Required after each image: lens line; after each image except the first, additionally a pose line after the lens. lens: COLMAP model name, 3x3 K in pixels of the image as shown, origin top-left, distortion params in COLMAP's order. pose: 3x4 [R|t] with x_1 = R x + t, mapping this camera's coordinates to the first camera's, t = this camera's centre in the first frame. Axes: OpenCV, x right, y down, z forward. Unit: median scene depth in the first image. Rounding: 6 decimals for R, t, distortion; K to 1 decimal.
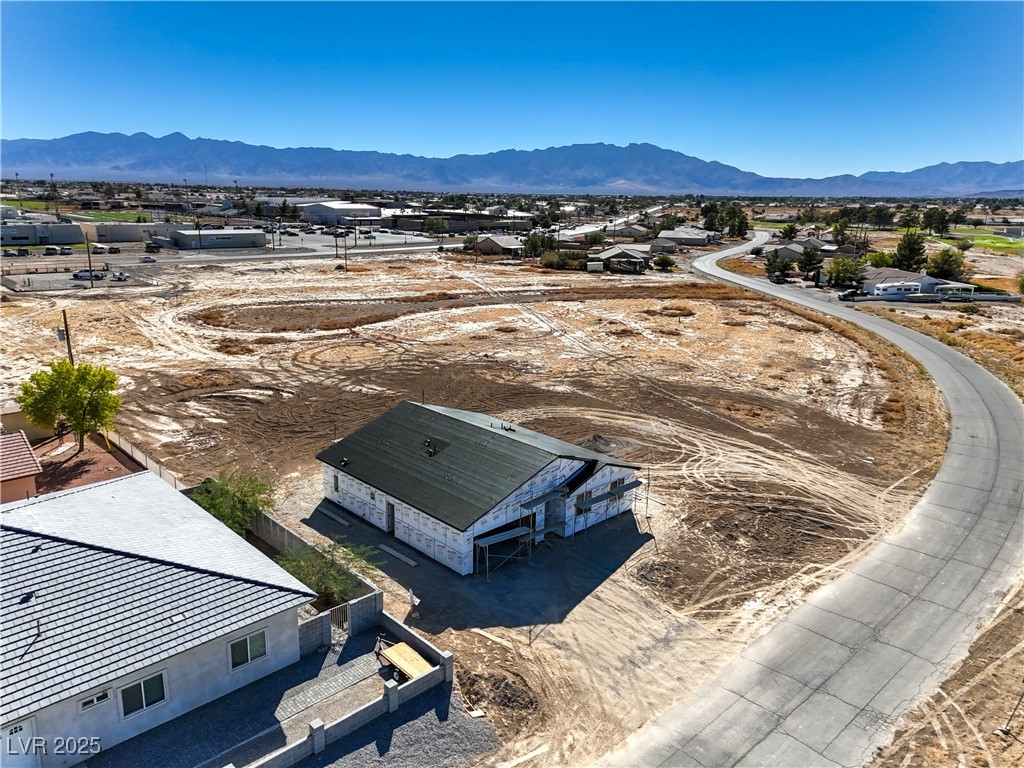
lens RADIAL K [[747.7, 0, 513.4], [0, 747.7, 382.1], [0, 0, 1]] dist [0.100473, -0.070222]
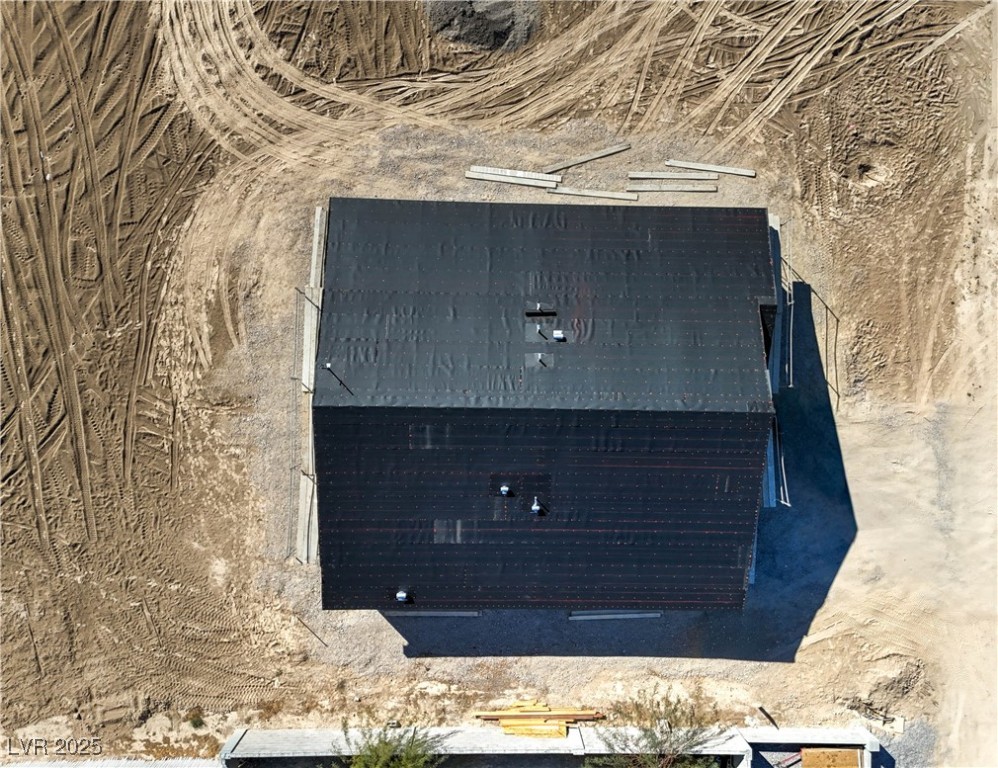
lens RADIAL K [[731.6, 0, 499.0], [0, 731.6, 384.0], [0, 0, 1]] dist [0.060133, -0.007635]
pose [[0.701980, -0.712088, 0.012396, -0.055643], [0.149143, 0.164002, 0.975120, -0.339091], [-0.696405, -0.682666, 0.221329, 0.735130]]
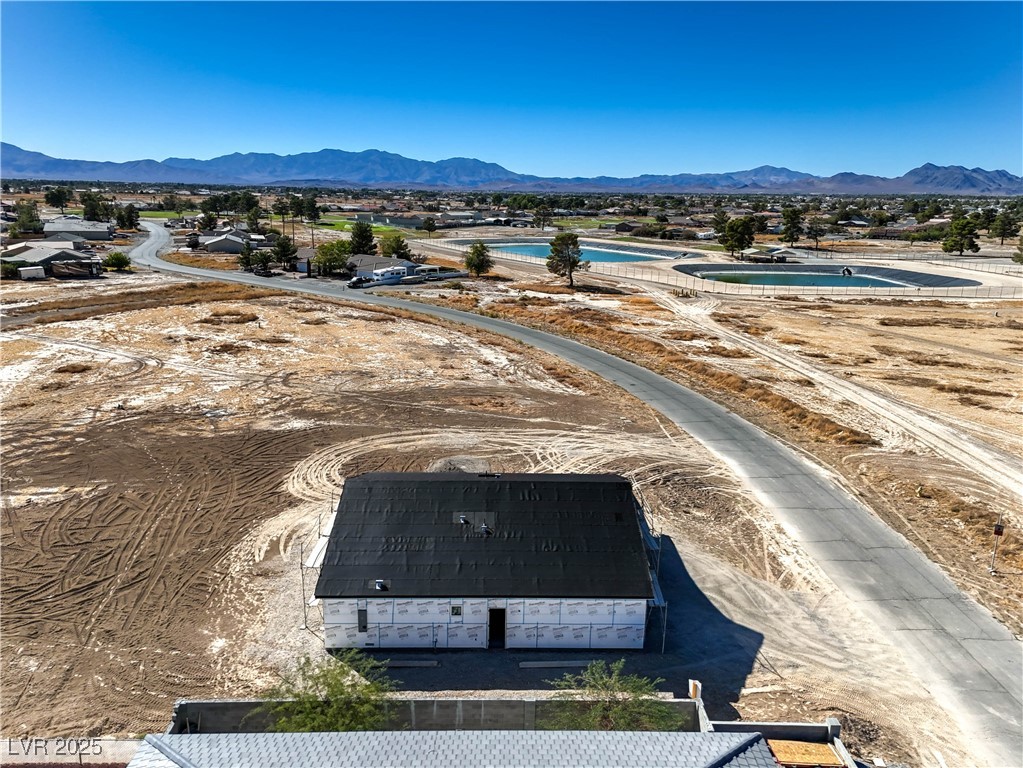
lens RADIAL K [[747.0, 0, 512.9], [0, 747.0, 382.1], [0, 0, 1]] dist [0.100473, -0.070222]
pose [[0.675685, -0.189824, 0.712332, -0.474016], [0.177446, 0.979748, 0.092768, -0.095225], [-0.715516, 0.063719, 0.695685, 0.321384]]
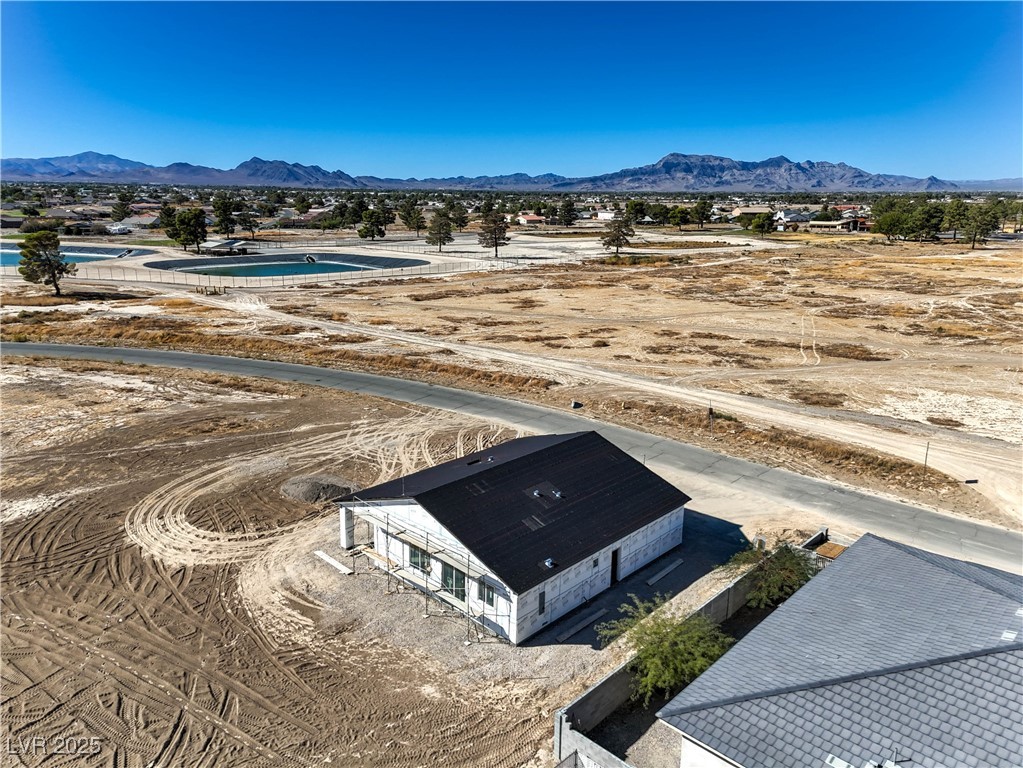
lens RADIAL K [[747.0, 0, 512.9], [0, 747.0, 382.1], [0, 0, 1]] dist [0.100473, -0.070222]
pose [[-0.054667, -0.266210, 0.962364, -0.699032], [0.234763, 0.933361, 0.271522, -0.214058], [-0.970514, 0.240771, 0.011473, 0.769916]]
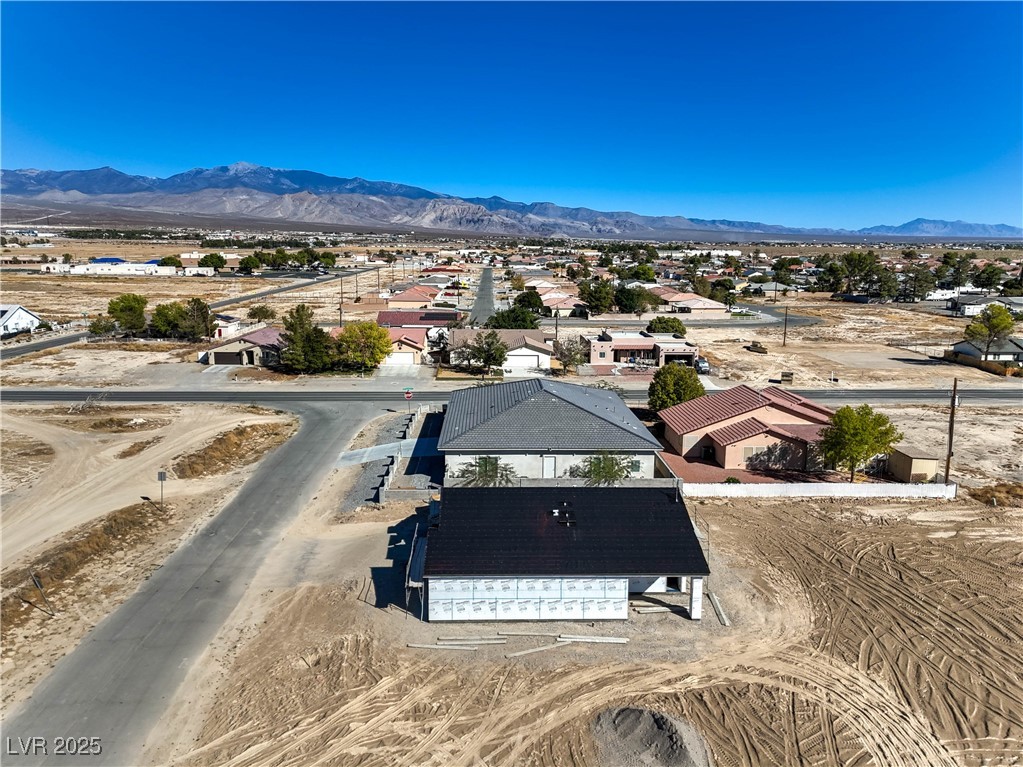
lens RADIAL K [[747.0, 0, 512.9], [0, 747.0, 381.6], [0, 0, 1]] dist [0.100473, -0.070222]
pose [[-0.667360, 0.112021, -0.736262, 0.551627], [-0.203292, 0.923675, 0.324802, -0.298670], [0.716452, 0.366436, -0.593651, 1.180335]]
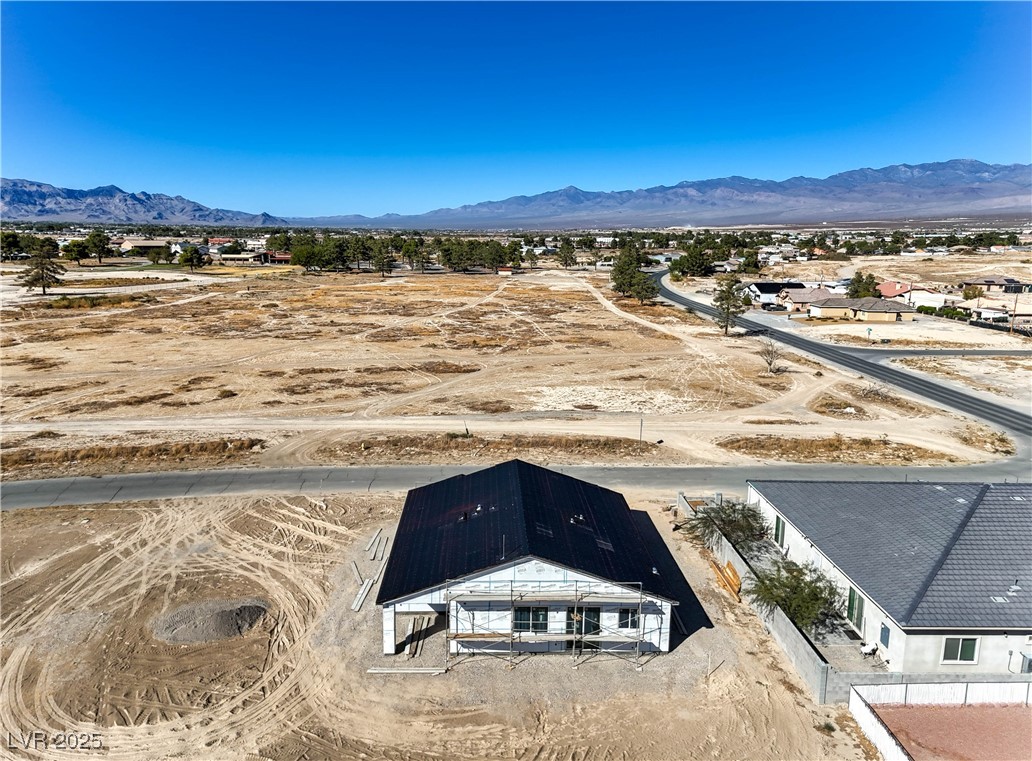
lens RADIAL K [[752.2, 0, 516.0], [0, 752.2, 380.5], [0, 0, 1]] dist [0.105241, -0.079550]
pose [[-0.751207, -0.156033, 0.641359, -0.474808], [0.137458, 0.913375, 0.383212, -0.327729], [-0.645595, 0.376031, -0.664686, 1.226945]]
